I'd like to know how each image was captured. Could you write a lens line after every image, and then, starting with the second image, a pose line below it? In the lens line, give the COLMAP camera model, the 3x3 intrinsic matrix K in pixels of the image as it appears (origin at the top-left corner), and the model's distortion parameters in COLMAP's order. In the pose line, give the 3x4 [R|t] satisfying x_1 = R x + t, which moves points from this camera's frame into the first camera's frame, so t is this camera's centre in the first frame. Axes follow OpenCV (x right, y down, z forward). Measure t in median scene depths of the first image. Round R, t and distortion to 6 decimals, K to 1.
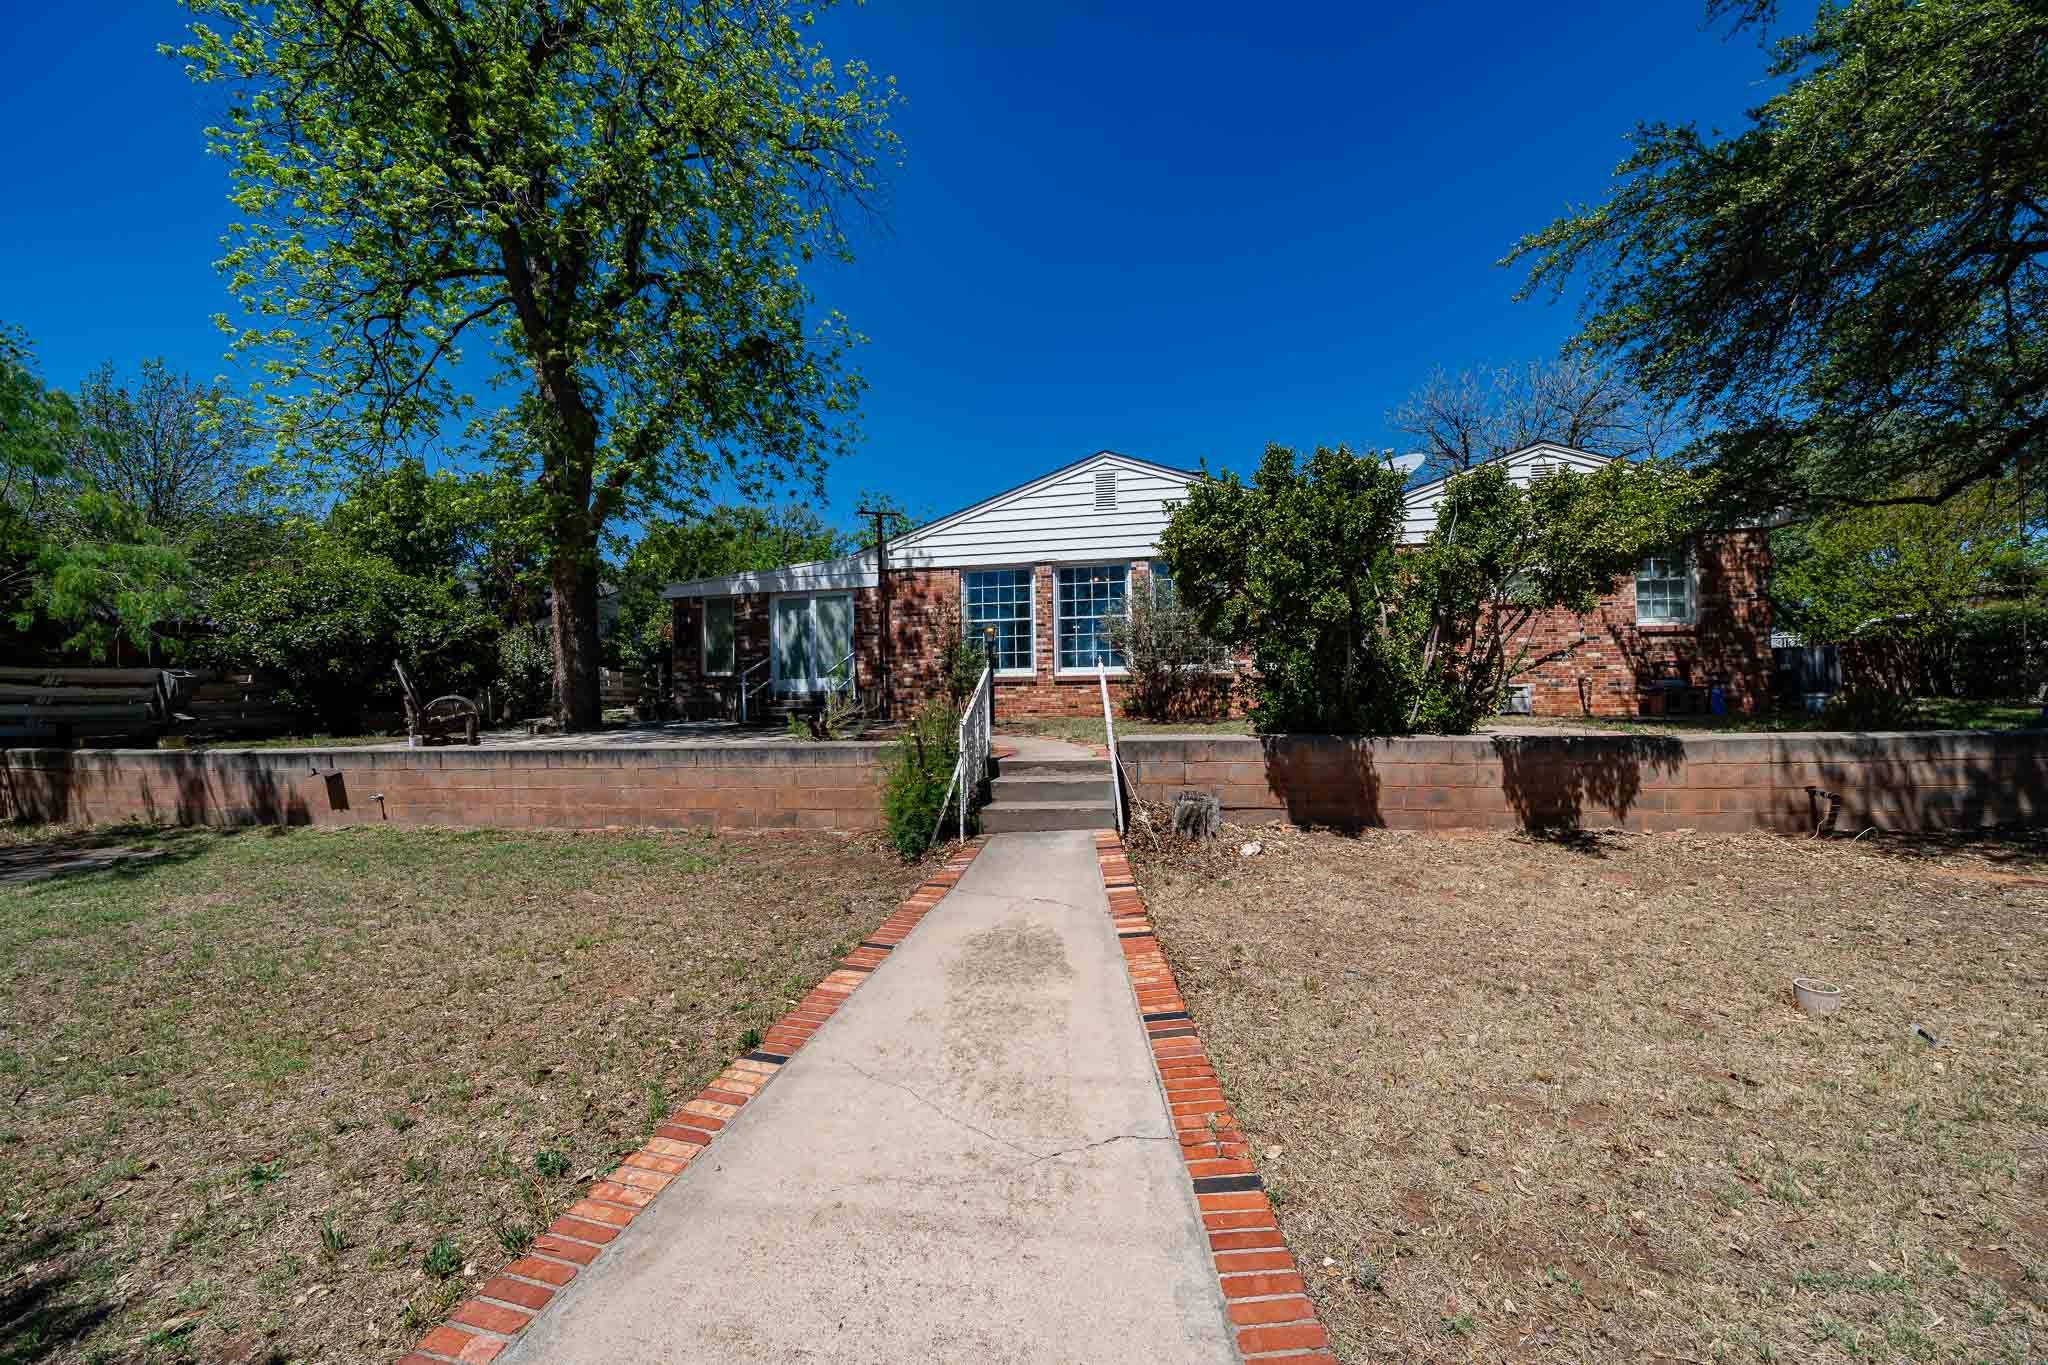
lens RADIAL K [[703.3, 0, 1028.6], [0, 703.3, 666.4], [0, 0, 1]] dist [-0.005044, -0.000908]
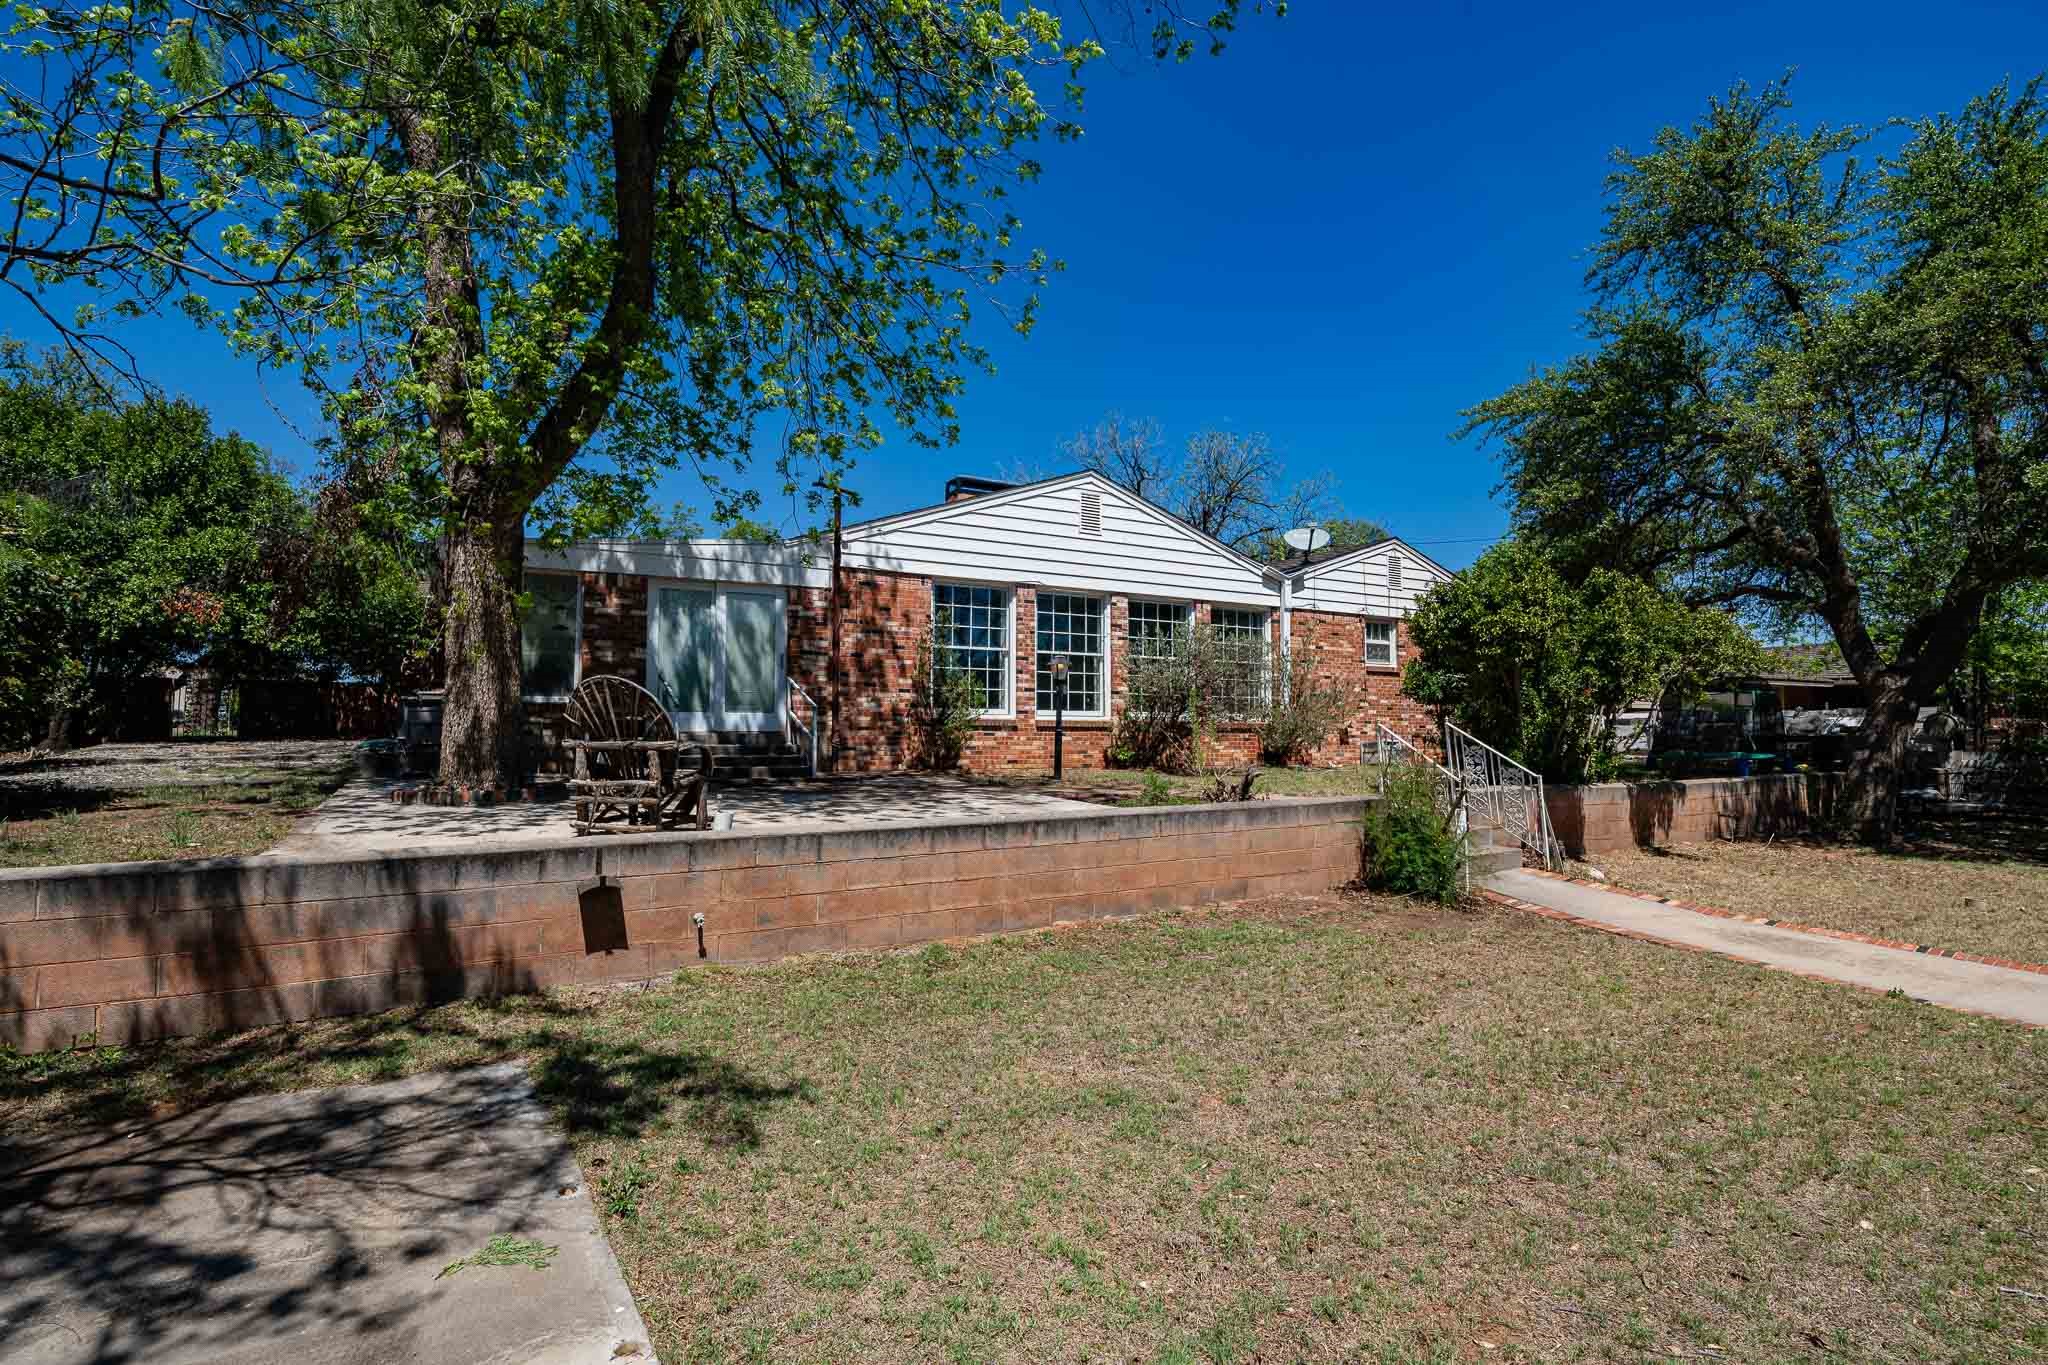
lens RADIAL K [[916.1, 0, 1013.3], [0, 916.1, 679.4], [0, 0, 1]] dist [-0.014663, -0.000422]
pose [[0.786520, 0.053745, 0.615221, -0.643537], [-0.039967, 0.998547, -0.036137, 0.005532], [-0.616270, 0.003834, 0.787526, 0.144191]]
